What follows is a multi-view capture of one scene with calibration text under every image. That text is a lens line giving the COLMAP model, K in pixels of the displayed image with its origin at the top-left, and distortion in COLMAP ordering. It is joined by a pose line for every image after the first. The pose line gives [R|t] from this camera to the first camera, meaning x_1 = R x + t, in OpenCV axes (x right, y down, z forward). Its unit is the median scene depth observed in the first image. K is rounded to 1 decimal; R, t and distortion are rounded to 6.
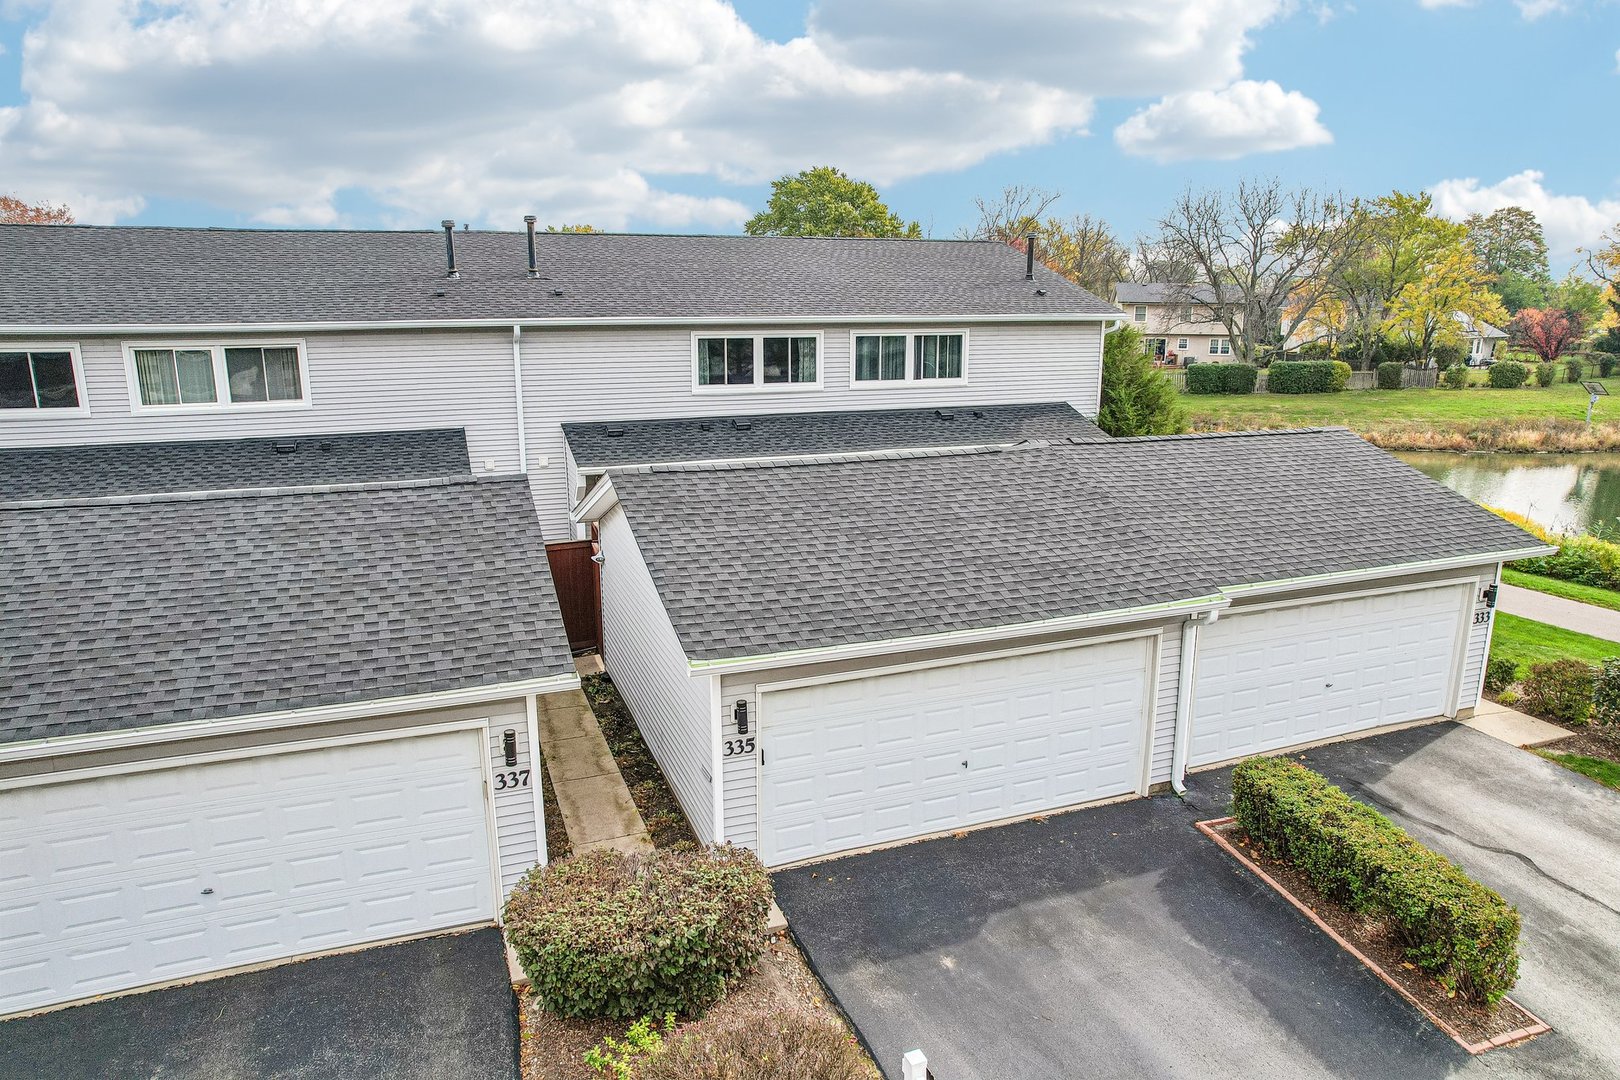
lens RADIAL K [[997.0, 0, 800.2], [0, 997.0, 538.4], [0, 0, 1]] dist [-0.064677, 0.049507]
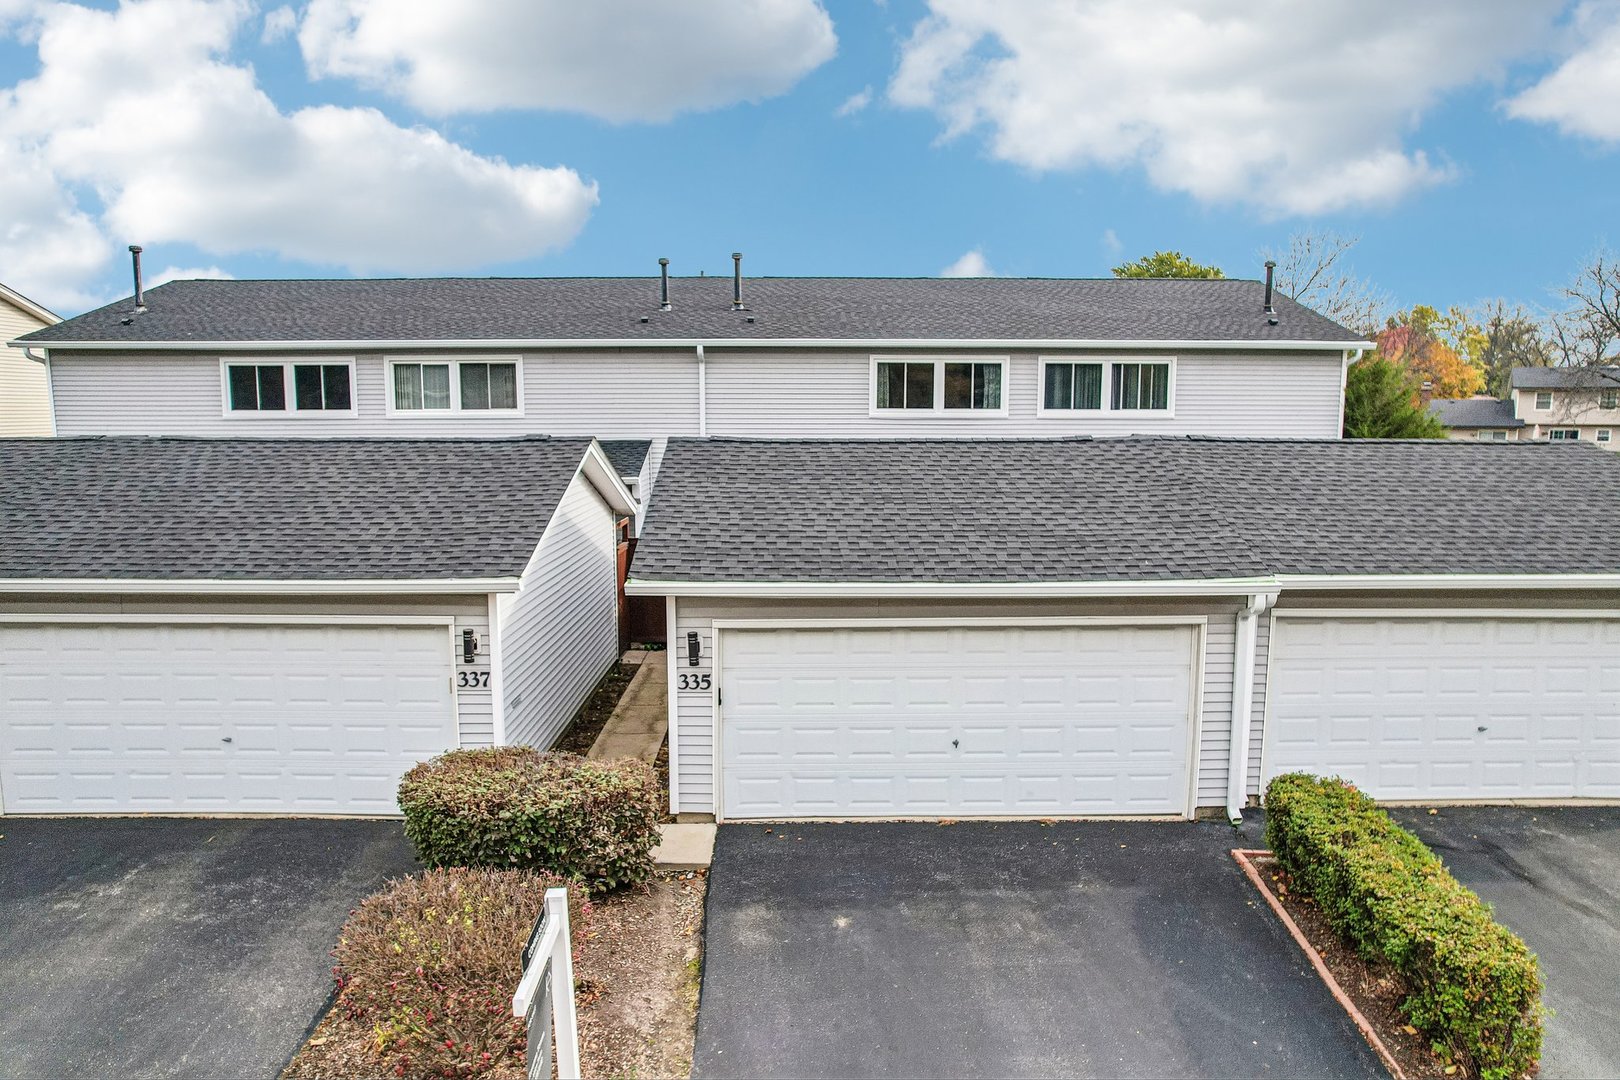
lens RADIAL K [[997.0, 0, 800.2], [0, 997.0, 538.4], [0, 0, 1]] dist [-0.064677, 0.049507]
pose [[0.942708, 0.049069, -0.329990, 0.198260], [-0.078829, 0.993878, -0.077408, 0.074164], [0.324171, 0.098986, 0.940805, 0.042943]]
